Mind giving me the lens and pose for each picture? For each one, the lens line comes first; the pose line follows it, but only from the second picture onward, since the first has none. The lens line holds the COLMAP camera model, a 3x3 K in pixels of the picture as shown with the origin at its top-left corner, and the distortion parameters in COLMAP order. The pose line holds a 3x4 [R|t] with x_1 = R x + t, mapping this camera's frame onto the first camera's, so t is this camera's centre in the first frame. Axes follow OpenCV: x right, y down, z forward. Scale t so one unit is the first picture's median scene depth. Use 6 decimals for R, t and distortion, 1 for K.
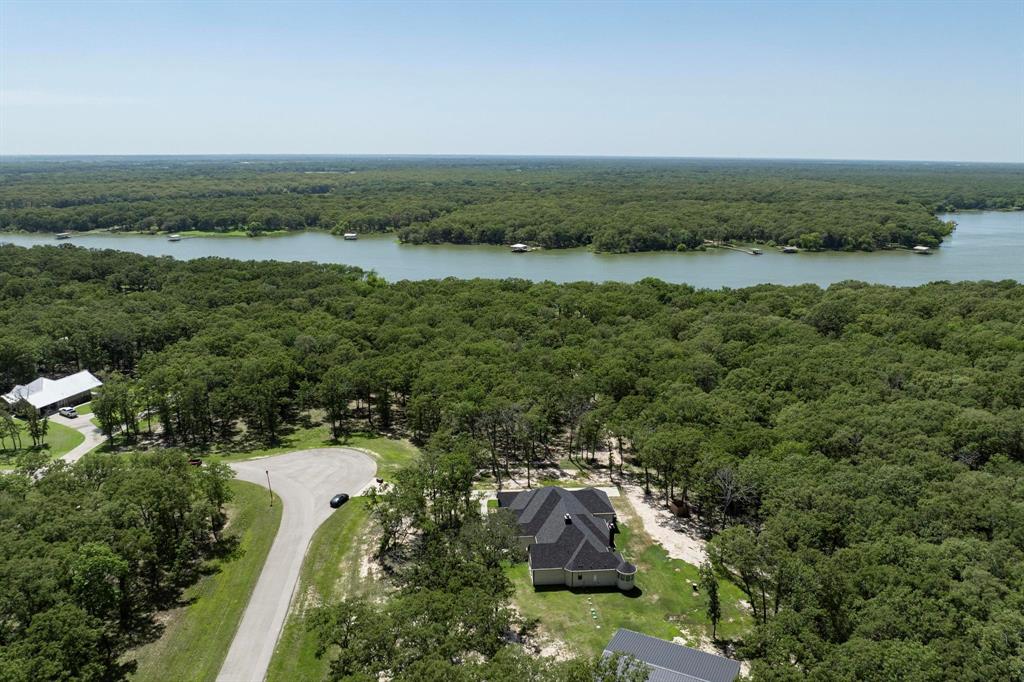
lens RADIAL K [[717.0, 0, 510.7], [0, 717.0, 335.3], [0, 0, 1]] dist [-0.037412, -0.002269]
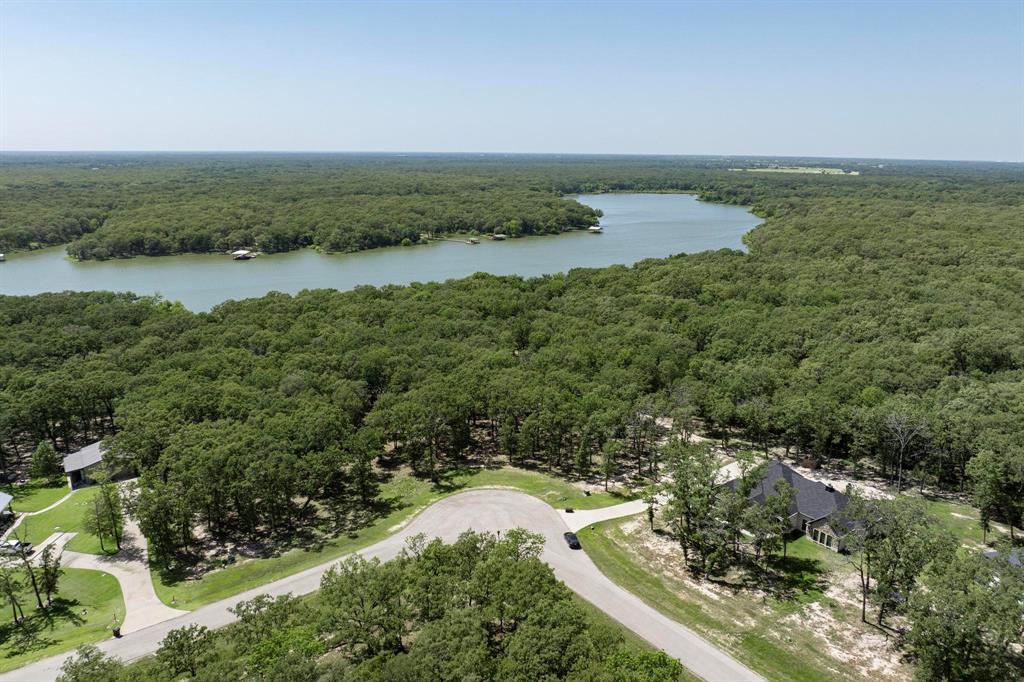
lens RADIAL K [[717.0, 0, 512.7], [0, 717.0, 337.9], [0, 0, 1]] dist [-0.037412, -0.002269]
pose [[0.840392, -0.134485, 0.525028, -0.179561], [0.128460, 0.990547, 0.048105, -0.017917], [-0.526534, 0.027018, 0.849724, 0.065392]]
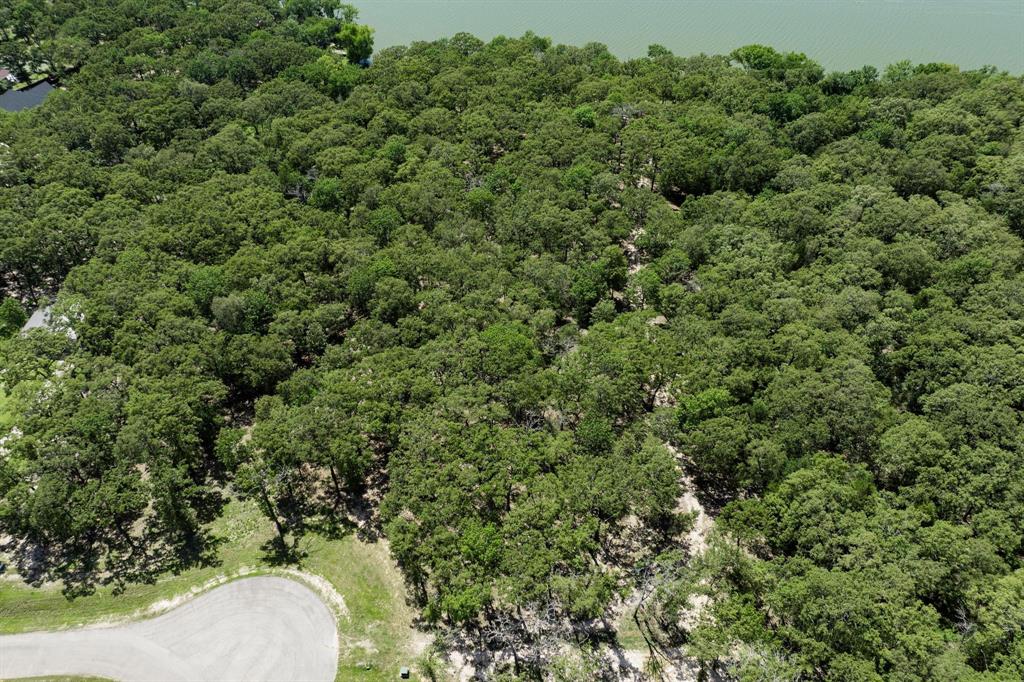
lens RADIAL K [[717.0, 0, 511.4], [0, 717.0, 339.7], [0, 0, 1]] dist [-0.037412, -0.002269]
pose [[0.999124, 0.021047, -0.036180, -0.003129], [0.000316, 0.860568, 0.509335, -0.105523], [0.041856, -0.508900, 0.859808, 0.160213]]
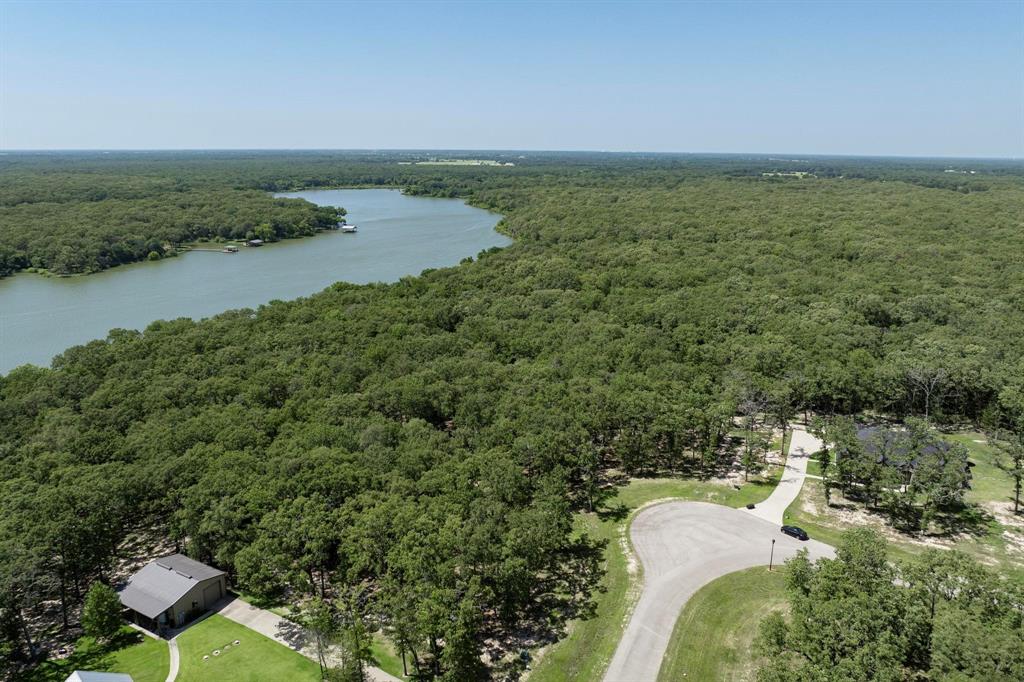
lens RADIAL K [[717.0, 0, 513.4], [0, 717.0, 343.1], [0, 0, 1]] dist [-0.037412, -0.002269]
pose [[0.500146, -0.228518, 0.835245, -0.273956], [0.207460, 0.968082, 0.140634, -0.050657], [-0.840722, 0.102943, 0.531591, 0.192472]]
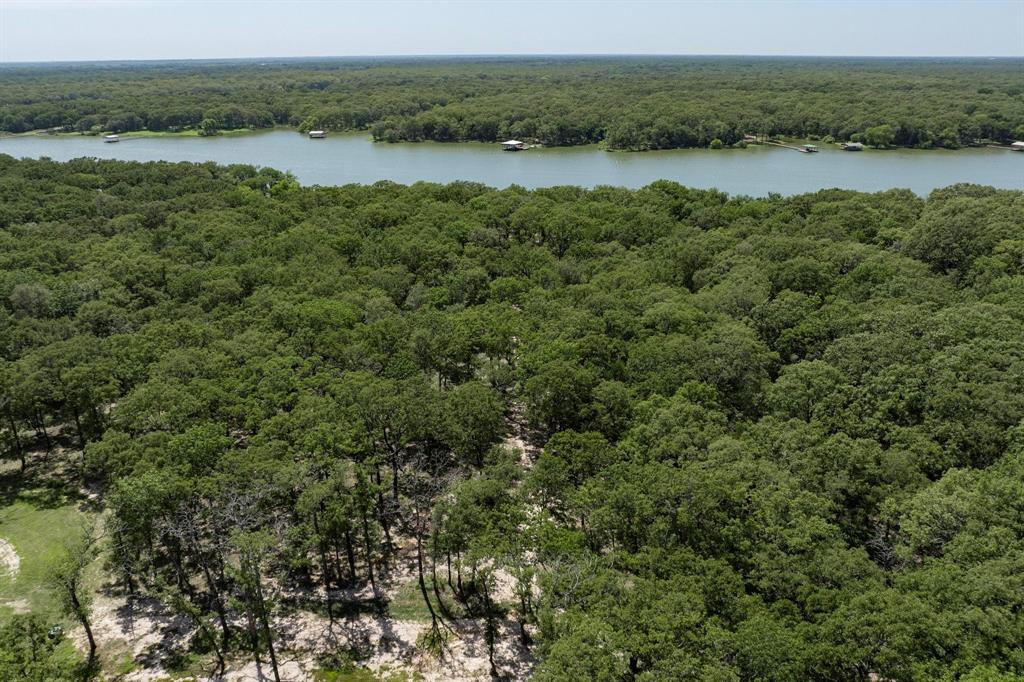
lens RADIAL K [[717.0, 0, 512.0], [0, 717.0, 346.8], [0, 0, 1]] dist [-0.037412, -0.002269]
pose [[0.999078, 0.004989, -0.042637, 0.044734], [0.001110, 0.989888, 0.141847, -0.010983], [0.042914, -0.141764, 0.988970, 0.163809]]
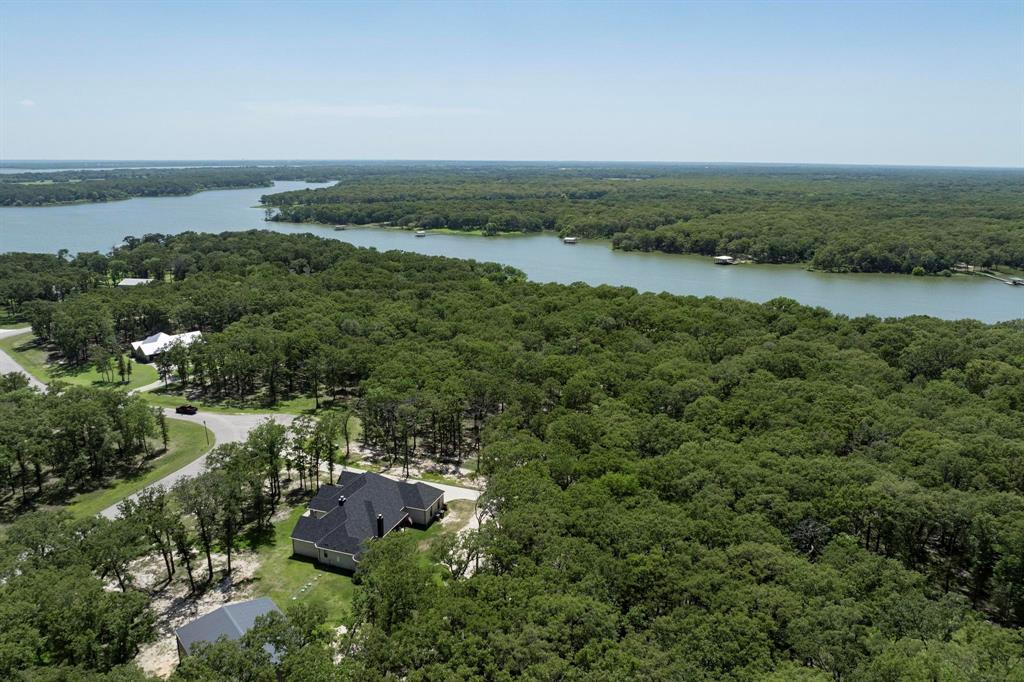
lens RADIAL K [[717.0, 0, 509.8], [0, 717.0, 343.6], [0, 0, 1]] dist [-0.037412, -0.002269]
pose [[0.907563, 0.103441, -0.406976, 0.145568], [-0.103050, 0.994411, 0.022947, -0.004933], [0.407075, 0.021113, 0.913151, 0.027015]]
